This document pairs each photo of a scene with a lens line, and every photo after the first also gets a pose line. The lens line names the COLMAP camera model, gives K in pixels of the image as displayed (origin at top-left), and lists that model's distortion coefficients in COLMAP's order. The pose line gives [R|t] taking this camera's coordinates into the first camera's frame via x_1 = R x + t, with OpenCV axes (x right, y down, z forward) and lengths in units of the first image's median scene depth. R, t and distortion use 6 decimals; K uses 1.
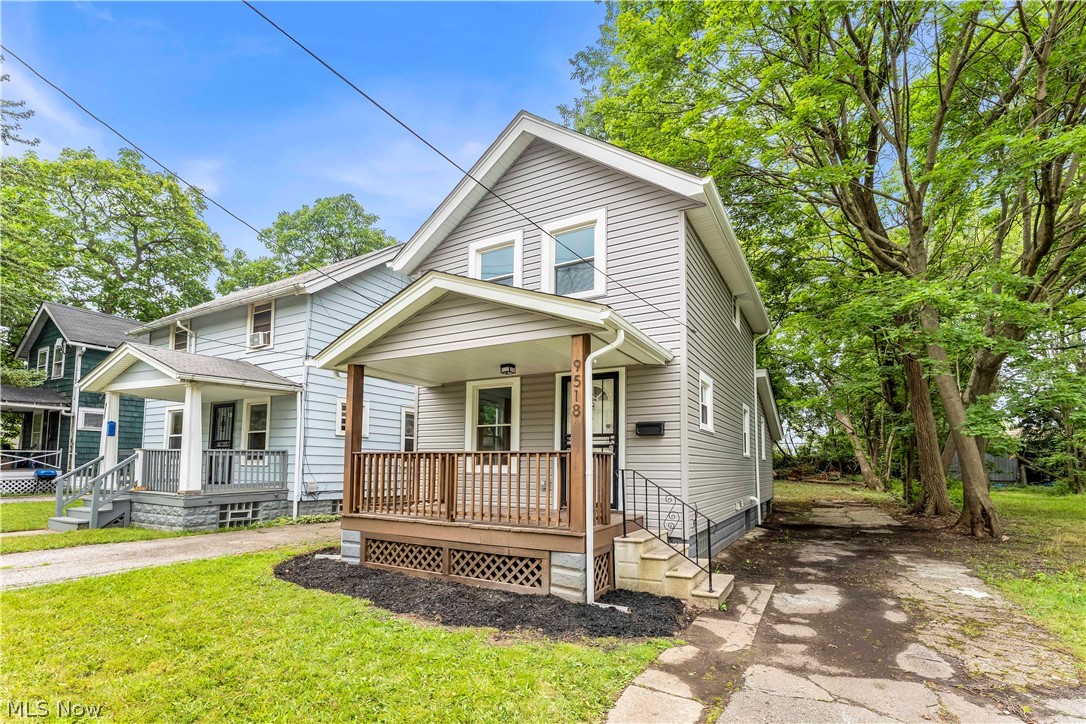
lens RADIAL K [[441.1, 0, 538.5], [0, 441.1, 369.7], [0, 0, 1]] dist [0.003025, 0.000156]
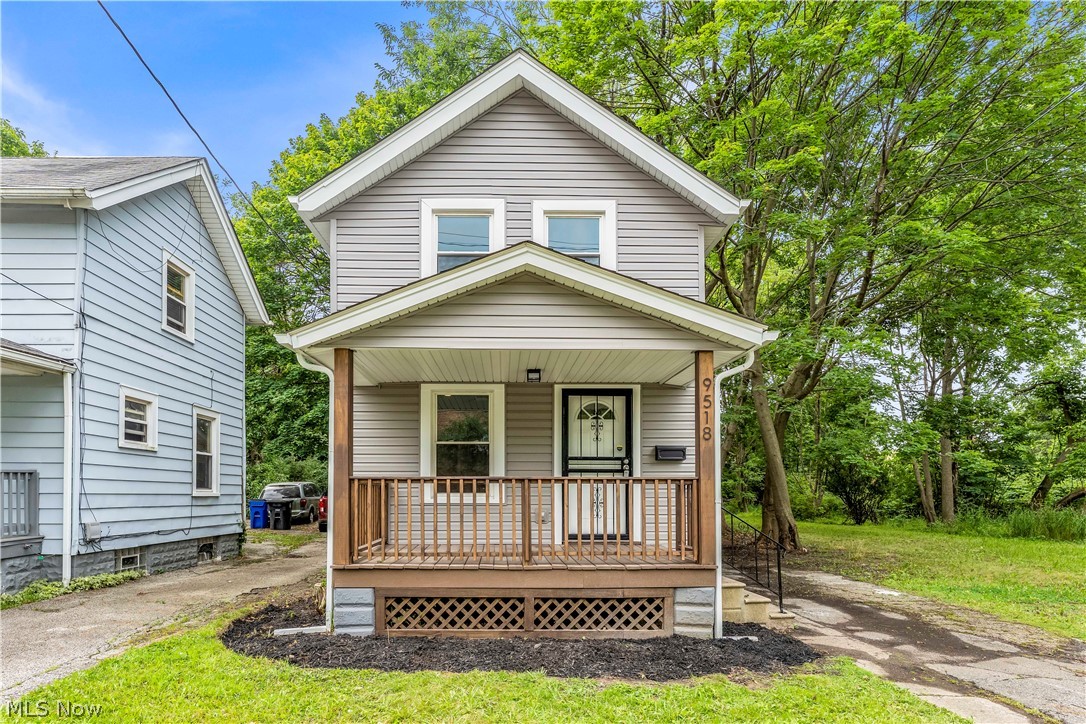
lens RADIAL K [[539.9, 0, 519.2], [0, 539.9, 396.2], [0, 0, 1]] dist [-0.004802, 0.000221]
pose [[0.886065, 0.073698, 0.457665, -0.519675], [-0.091616, 0.995649, 0.017043, 0.021206], [-0.454418, -0.057030, 0.888961, 0.124990]]
